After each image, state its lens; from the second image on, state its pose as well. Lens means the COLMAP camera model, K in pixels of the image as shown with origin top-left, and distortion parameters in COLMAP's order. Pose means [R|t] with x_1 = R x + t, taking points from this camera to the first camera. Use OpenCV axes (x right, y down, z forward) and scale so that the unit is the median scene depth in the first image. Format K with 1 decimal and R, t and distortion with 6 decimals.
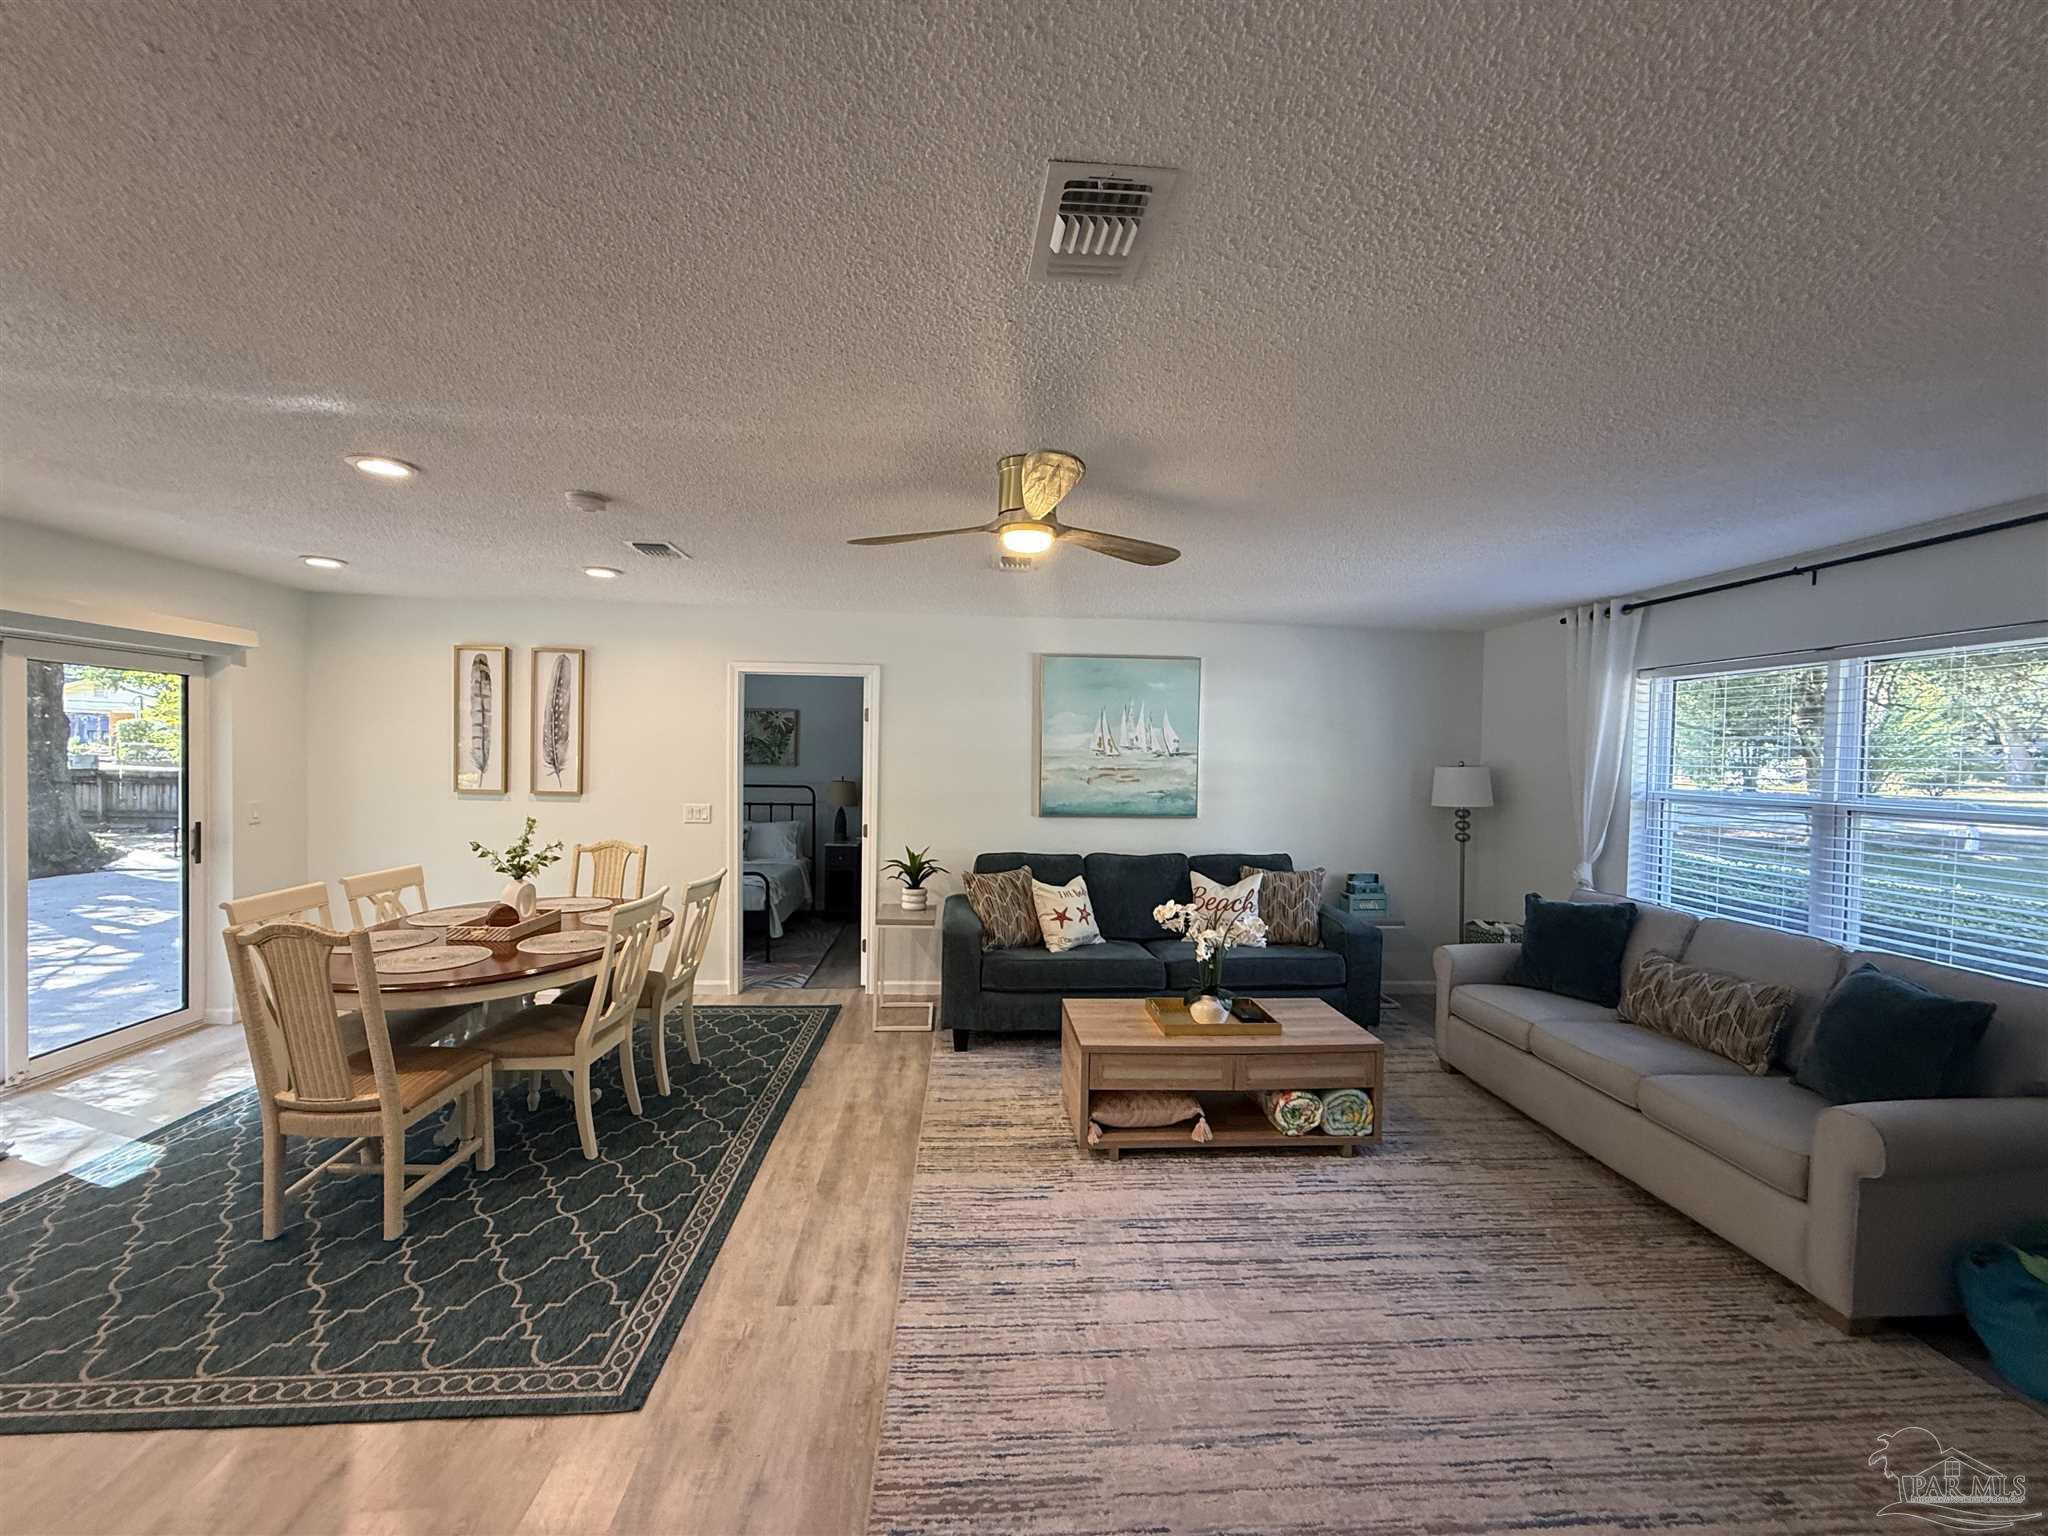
lens RADIAL K [[811.2, 0, 1017.2], [0, 811.2, 768.8], [0, 0, 1]] dist [0.000193, -0.000089]
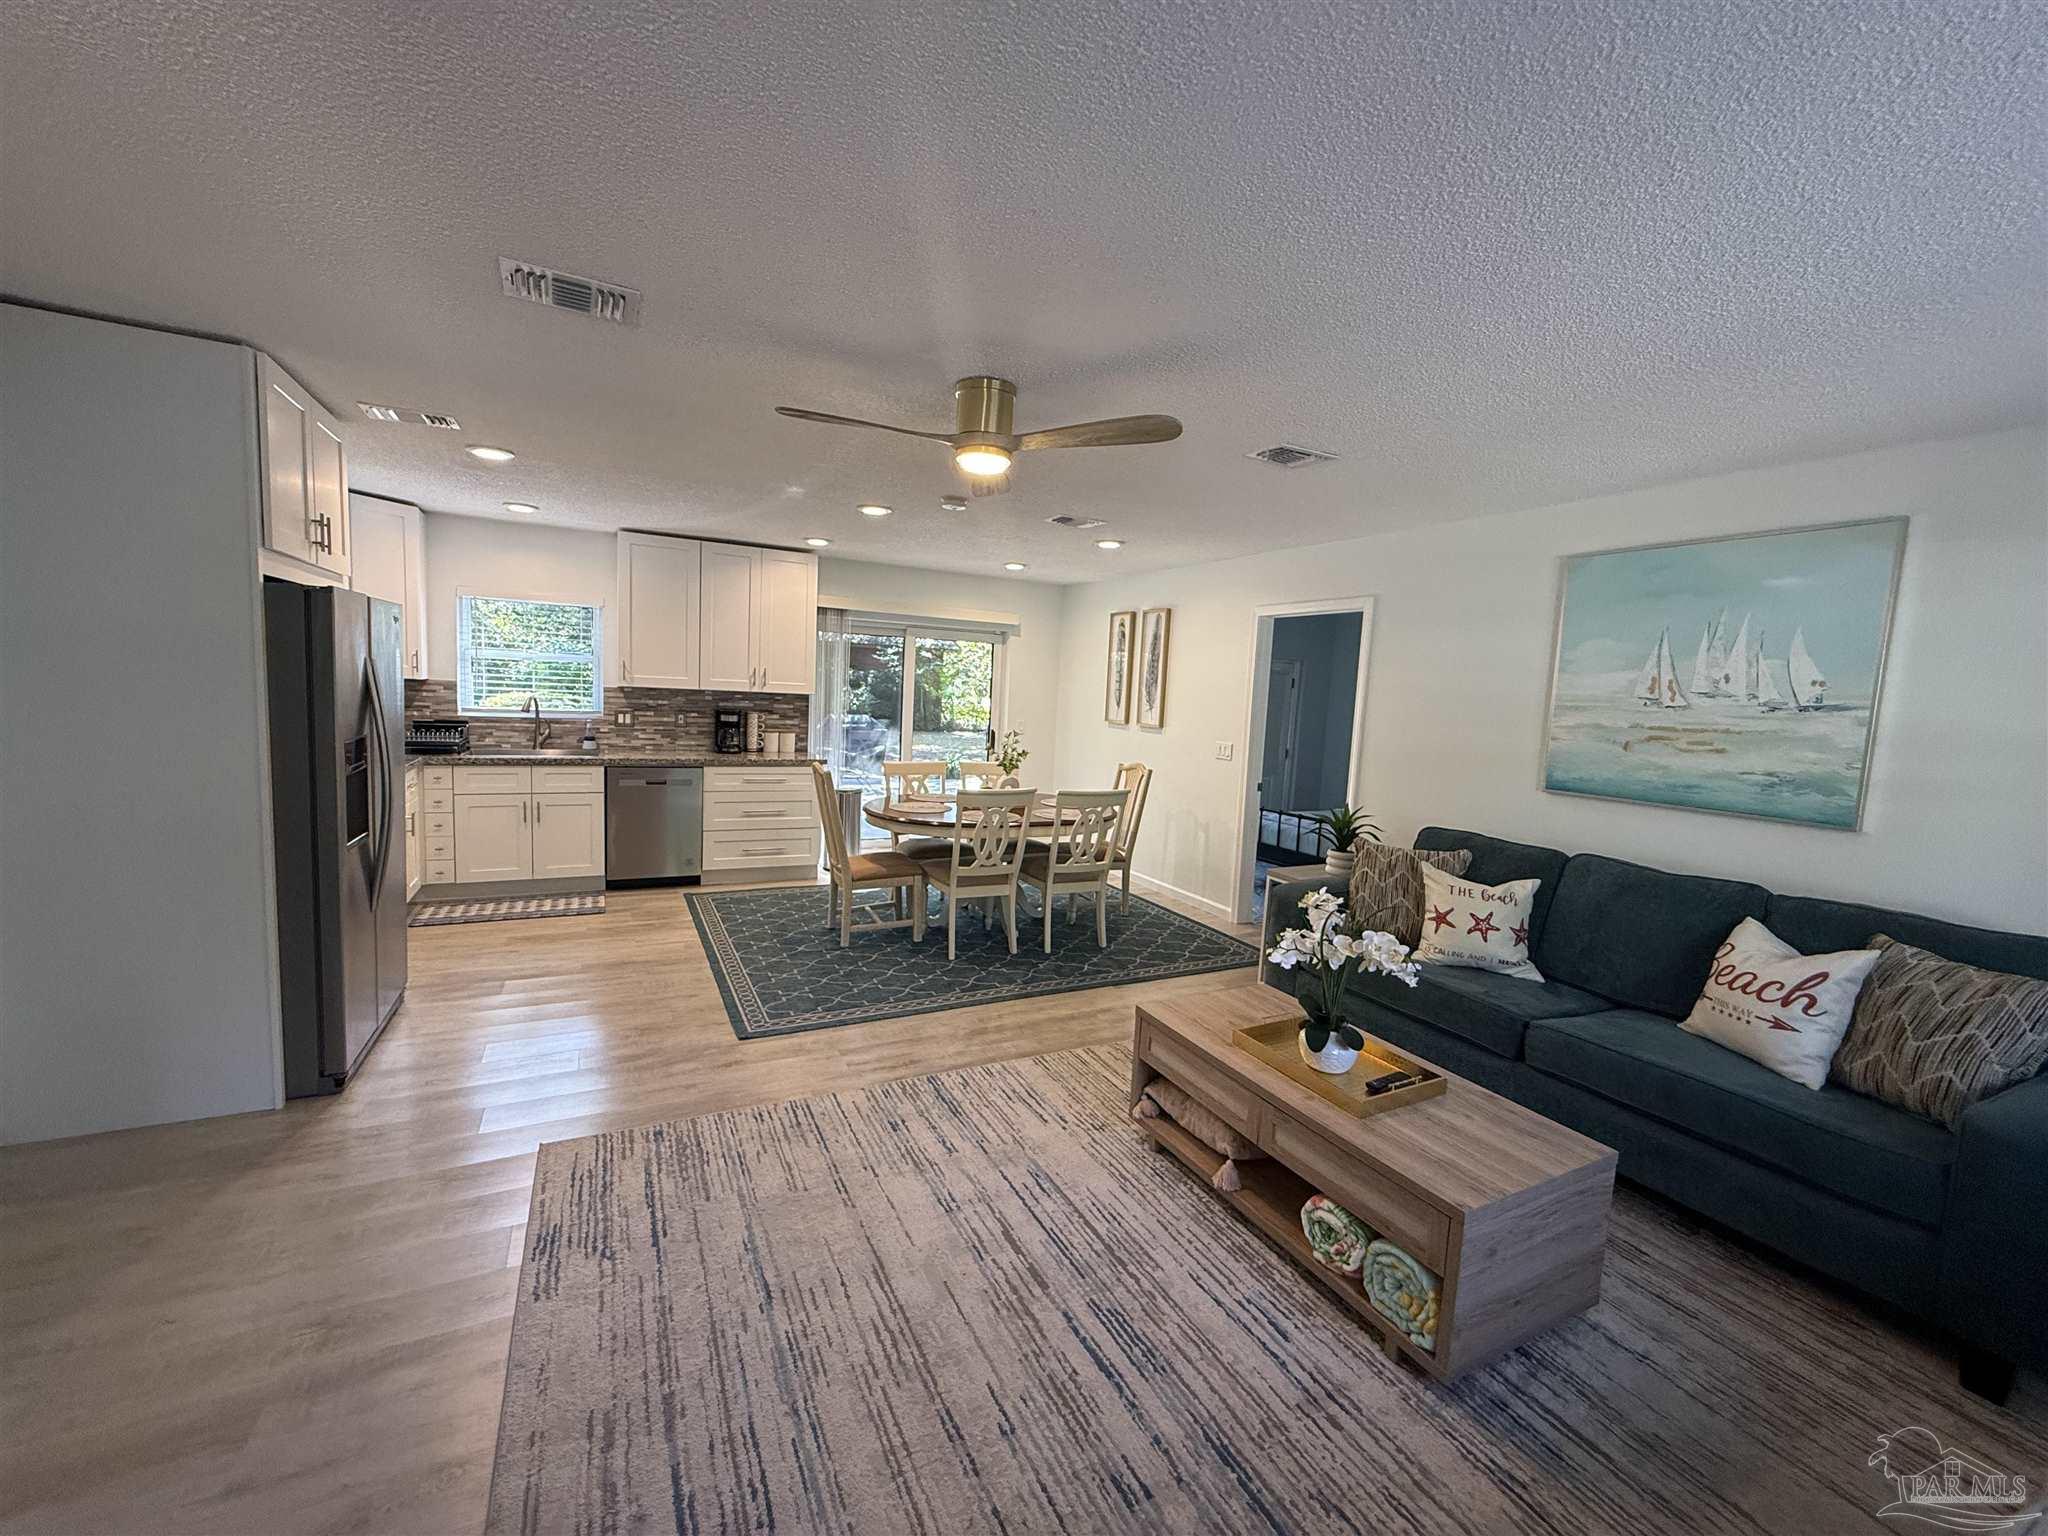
lens RADIAL K [[811.2, 0, 1017.2], [0, 811.2, 768.8], [0, 0, 1]] dist [0.000193, -0.000089]
pose [[0.395169, 0.092581, -0.913931, 0.561086], [-0.058719, 0.995419, 0.075446, 0.015087], [0.916730, 0.023852, 0.398795, 0.353271]]
